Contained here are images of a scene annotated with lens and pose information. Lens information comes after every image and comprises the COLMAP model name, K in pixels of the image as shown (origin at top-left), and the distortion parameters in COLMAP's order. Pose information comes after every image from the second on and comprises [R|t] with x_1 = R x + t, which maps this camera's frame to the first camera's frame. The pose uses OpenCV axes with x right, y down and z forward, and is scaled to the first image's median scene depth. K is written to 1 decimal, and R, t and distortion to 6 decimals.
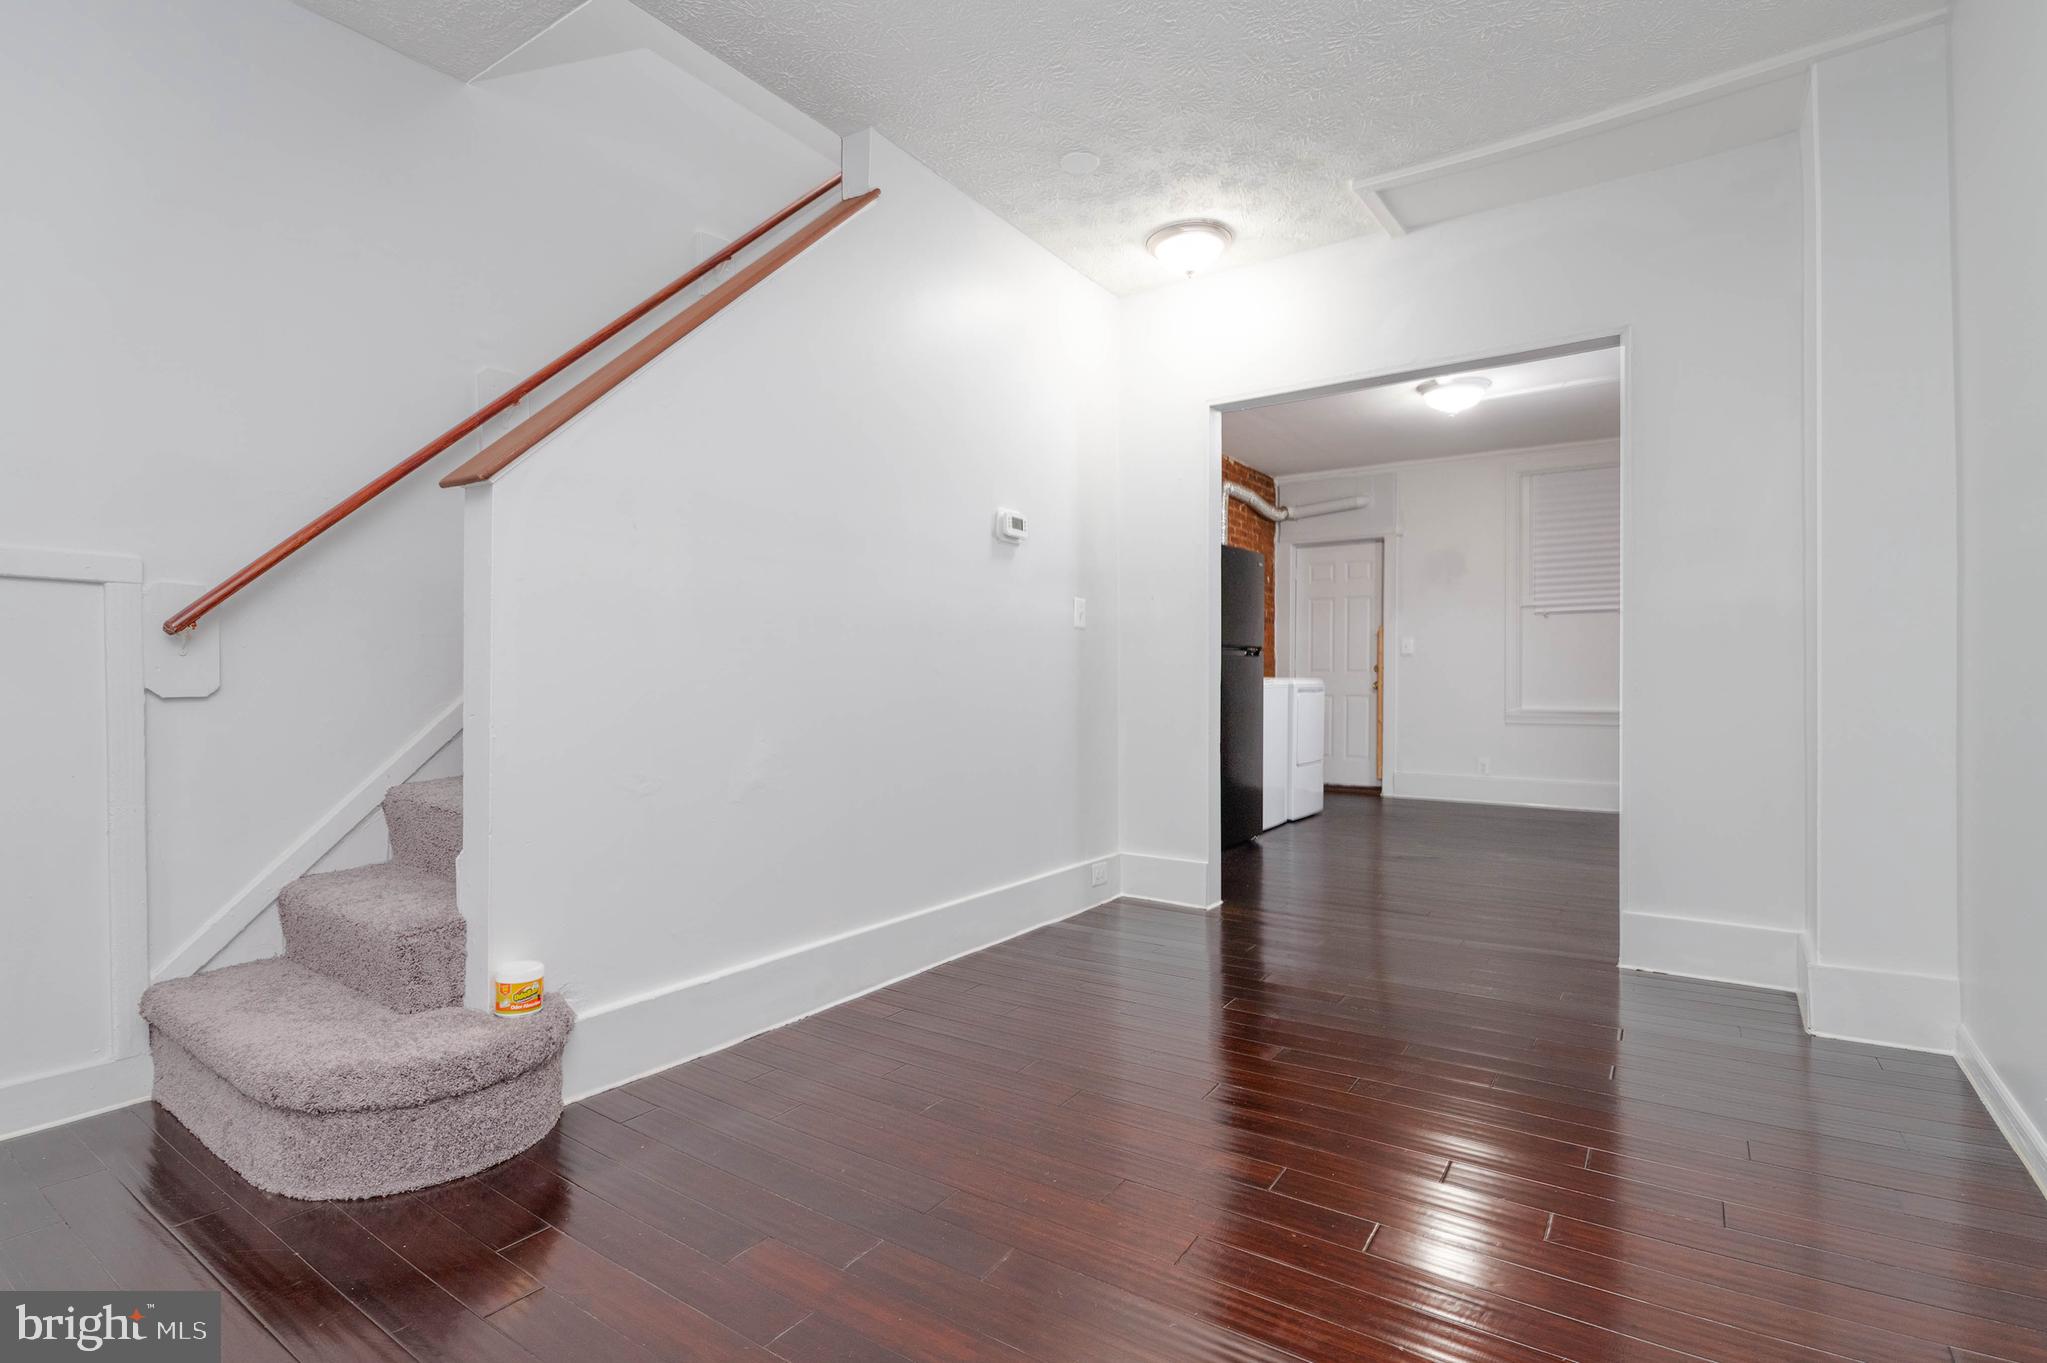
lens RADIAL K [[982.1, 0, 1041.2], [0, 982.1, 683.6], [0, 0, 1]] dist [0.009154, -0.003461]
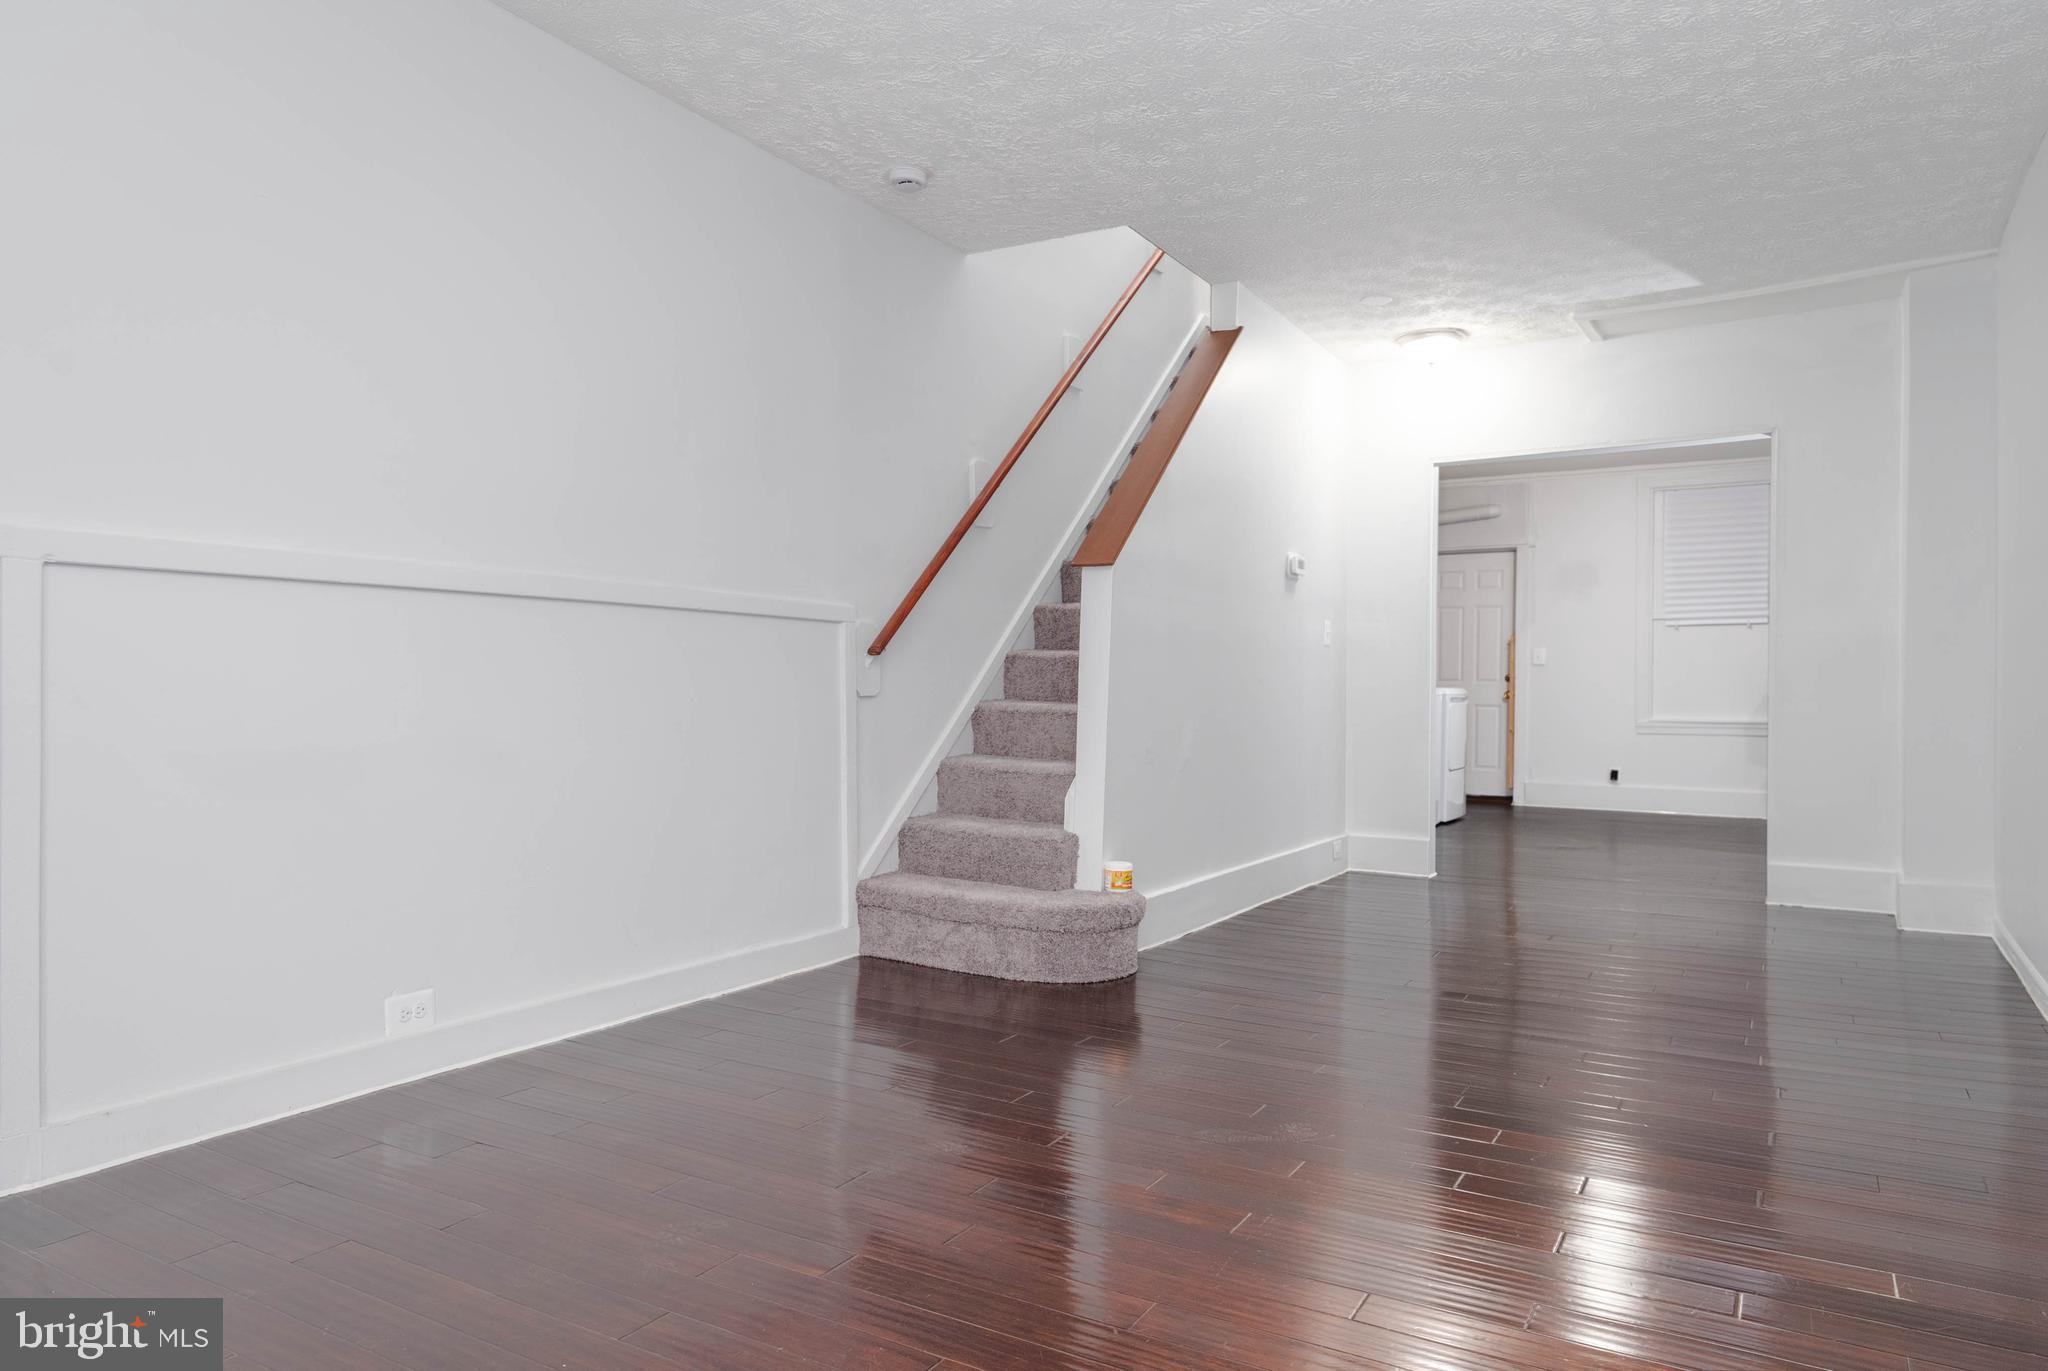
lens RADIAL K [[1286.0, 0, 1061.0], [0, 1286.0, 689.3], [0, 0, 1]] dist [0.032864, 0.008215]
pose [[0.998087, 0.004576, 0.061655, -0.391459], [-0.004405, 0.999986, -0.002920, 0.003941], [-0.061667, 0.002643, 0.998093, -0.573436]]
